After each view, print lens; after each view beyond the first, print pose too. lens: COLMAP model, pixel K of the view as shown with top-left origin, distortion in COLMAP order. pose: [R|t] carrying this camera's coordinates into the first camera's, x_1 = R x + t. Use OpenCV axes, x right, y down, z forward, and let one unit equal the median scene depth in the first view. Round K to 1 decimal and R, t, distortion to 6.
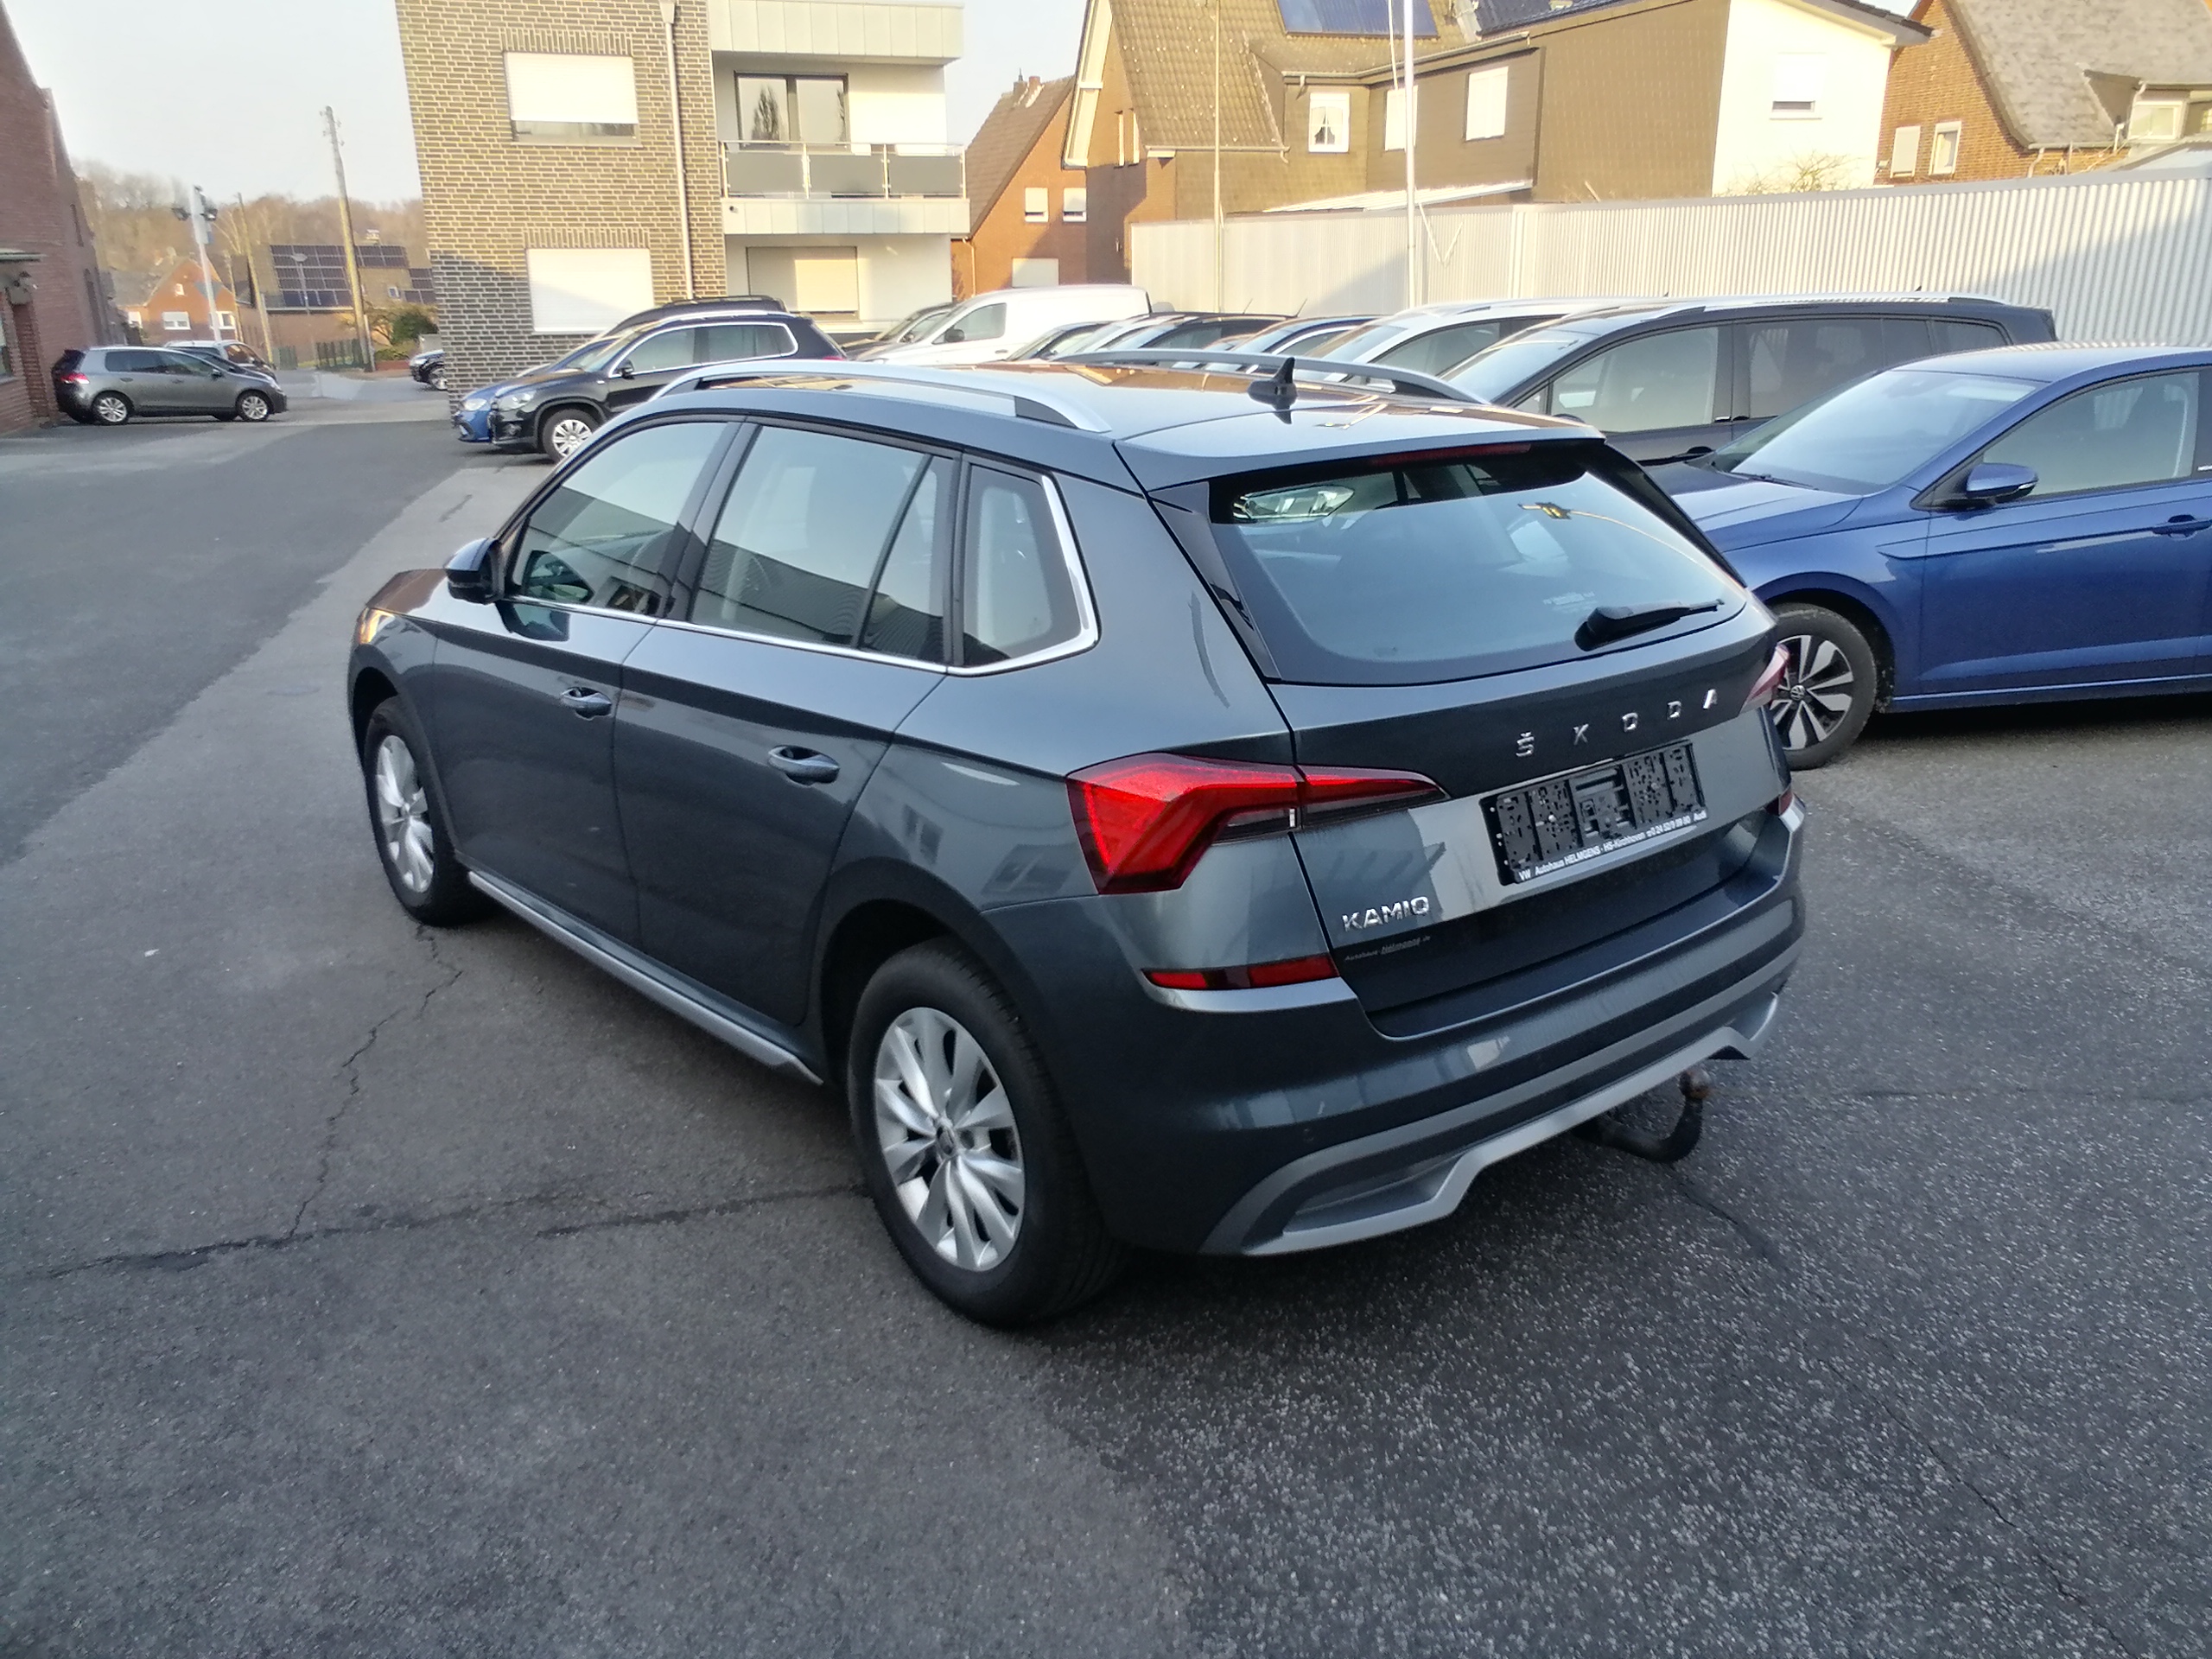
lens RADIAL K [[1727.8, 0, 1117.9], [0, 1727.8, 837.4], [0, 0, 1]] dist [-0.010048, 0.071986]
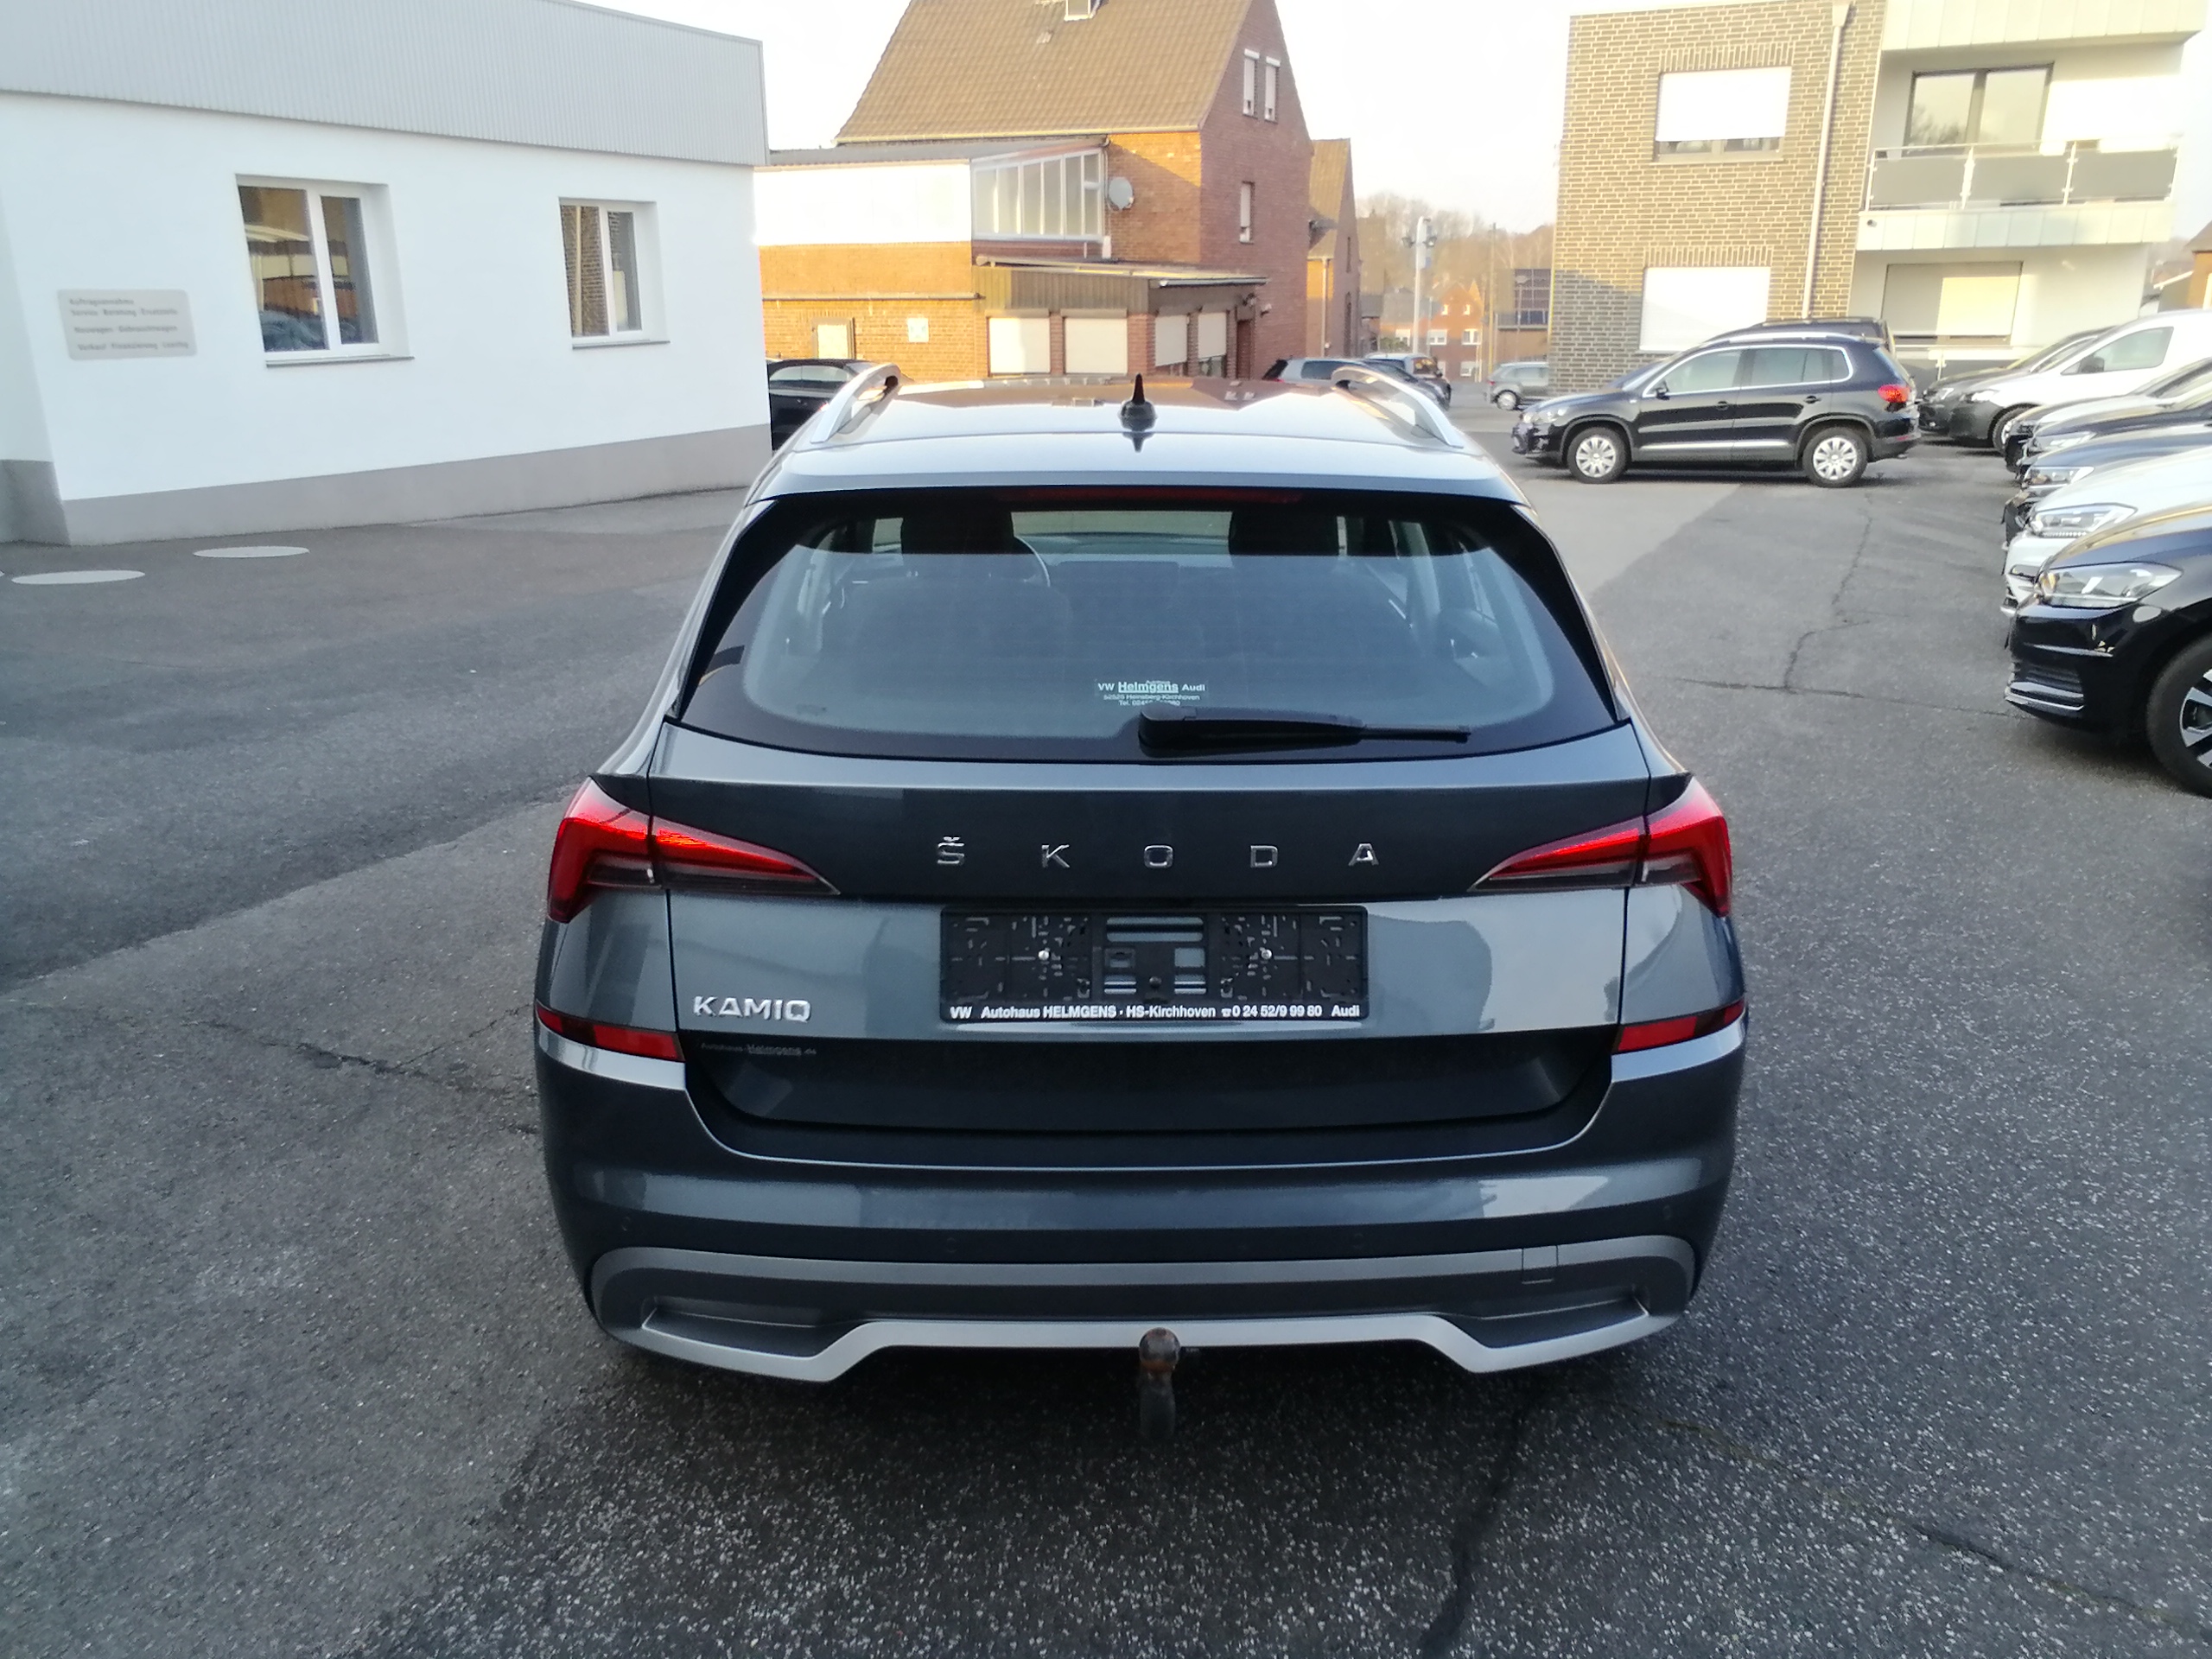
lens RADIAL K [[1727.8, 0, 1118.0], [0, 1727.8, 844.2], [0, 0, 1]] dist [-0.010048, 0.071986]
pose [[0.787343, 0.195162, -0.584810, 0.068132], [-0.199537, 0.978184, 0.057798, -0.010555], [0.583332, 0.071184, 0.809109, 0.035325]]
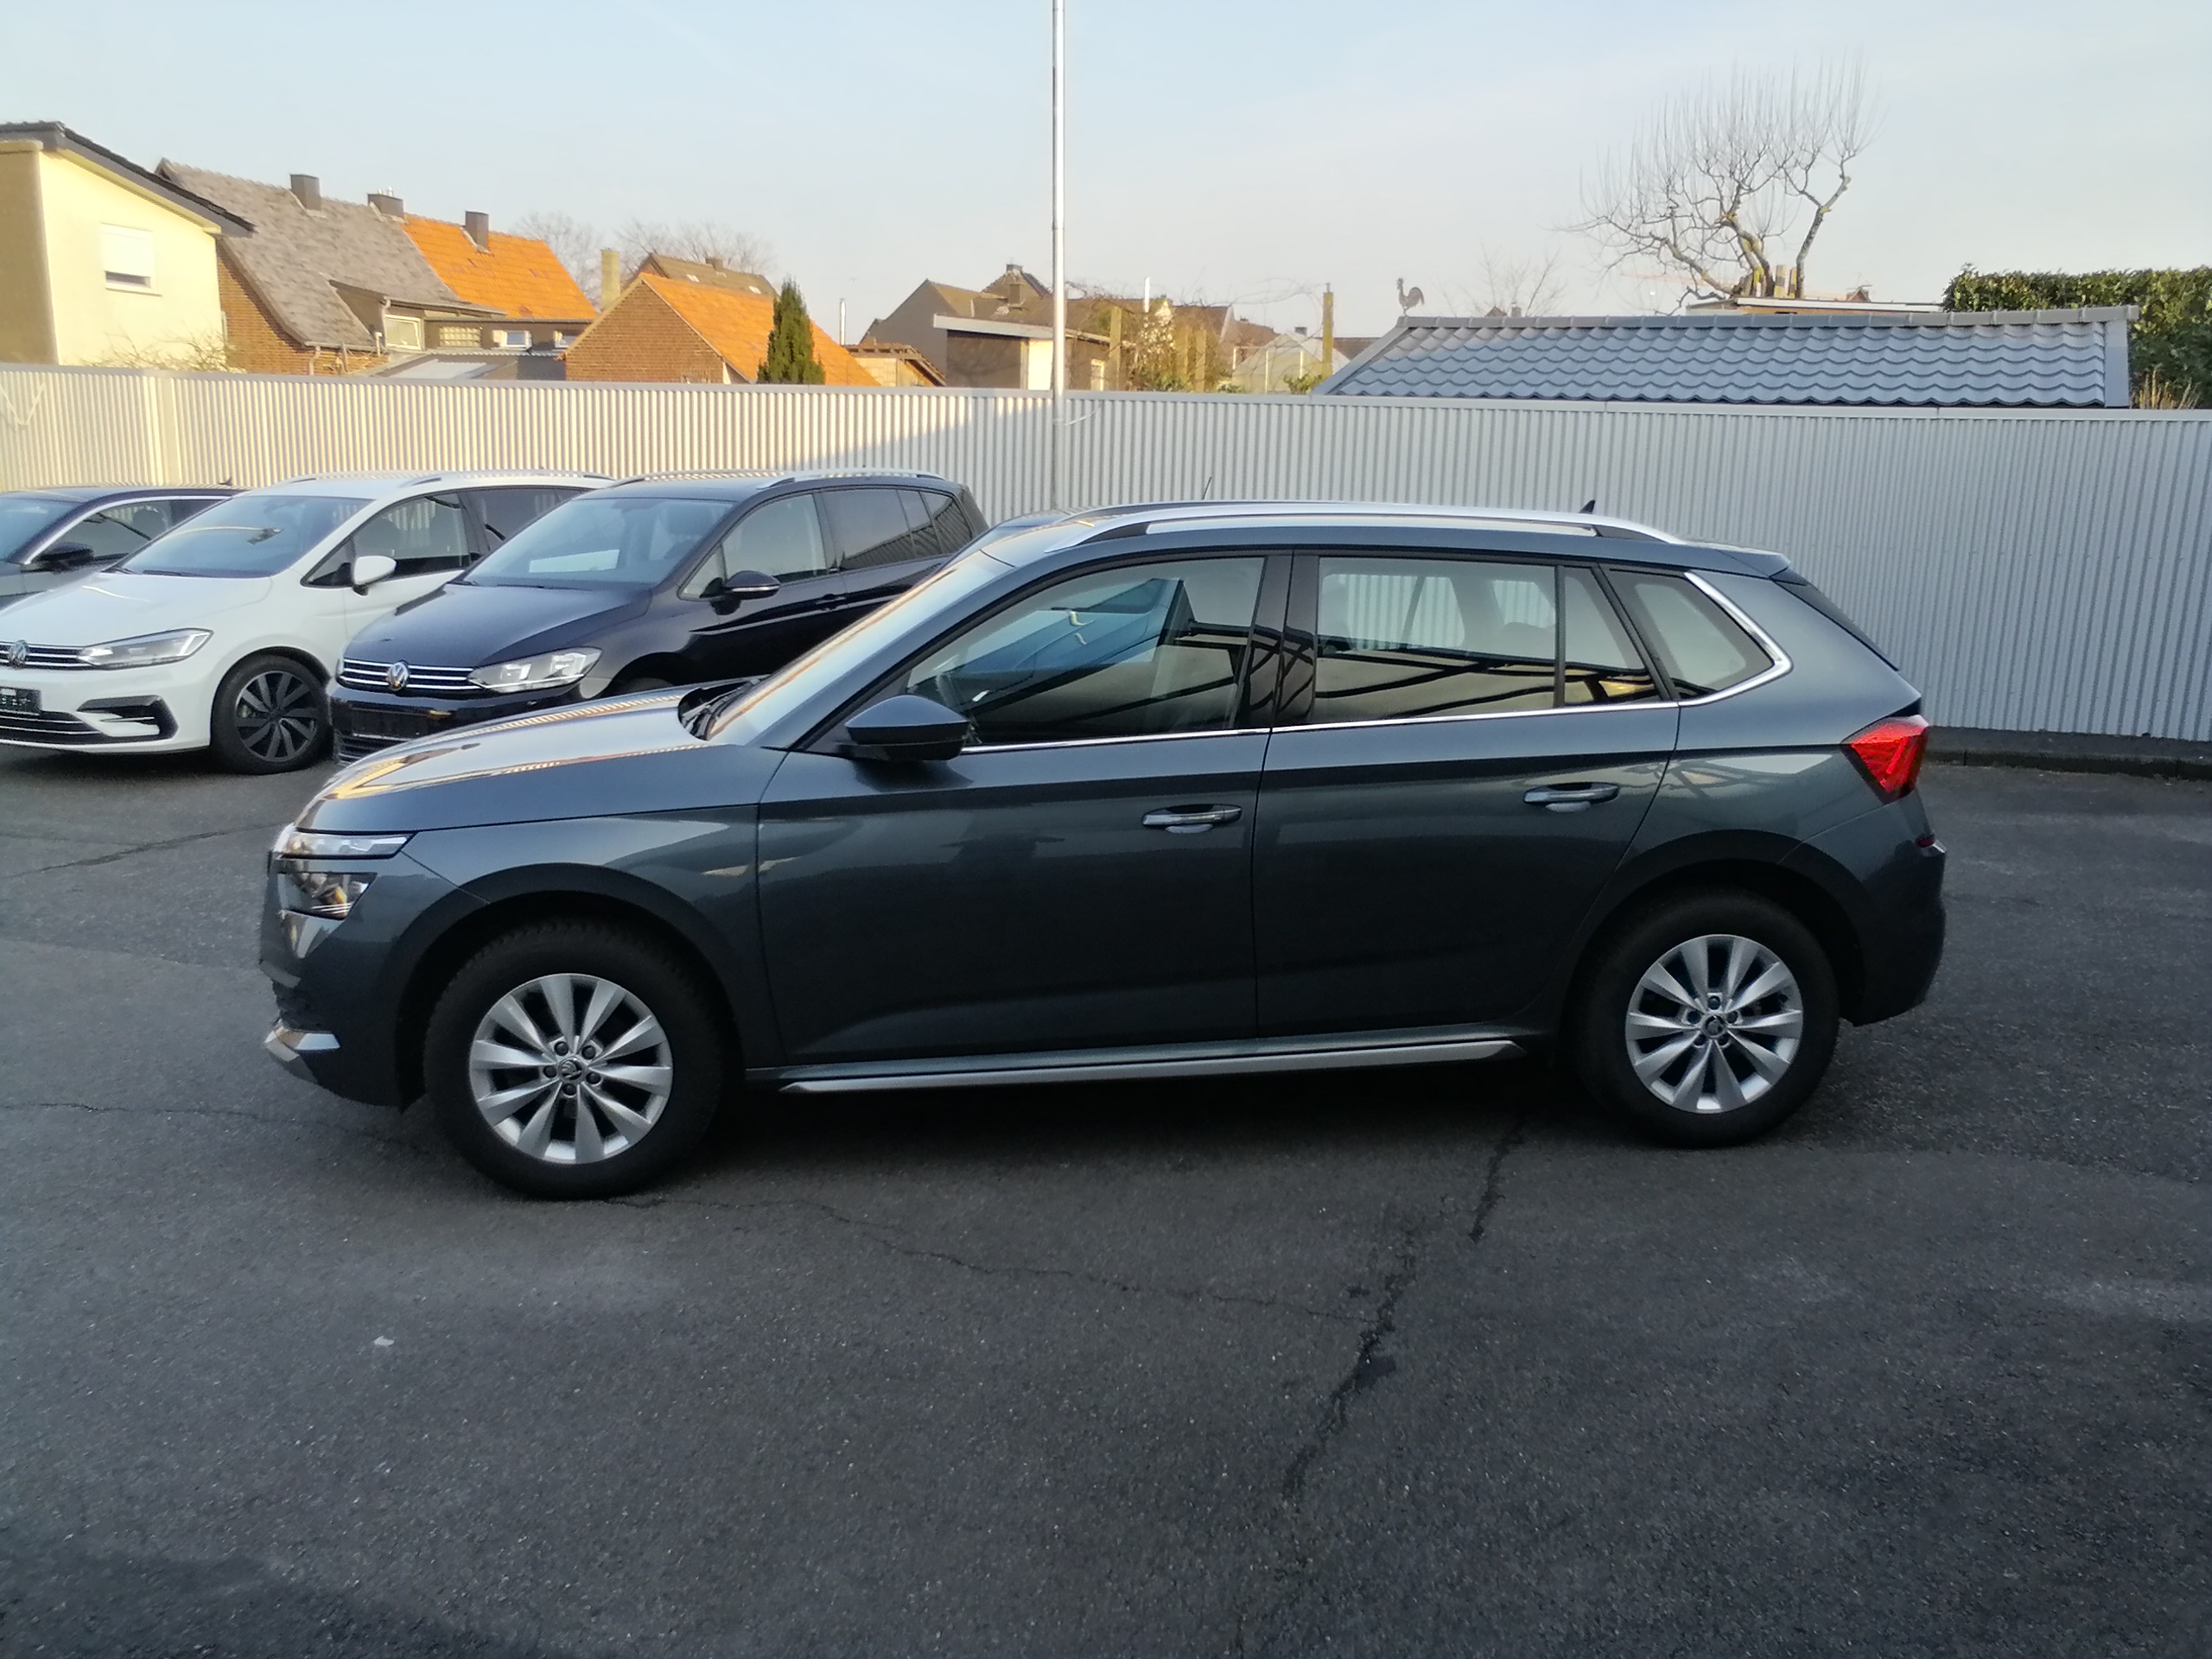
lens RADIAL K [[1802.5, 0, 1100.9], [0, 1802.5, 844.2], [0, 0, 1]] dist [0.003812, 0.014231]
pose [[0.548024, -0.149132, 0.823061, -0.162873], [0.234363, 0.971942, 0.020061, -0.012523], [-0.802960, 0.181901, 0.567598, 0.053687]]
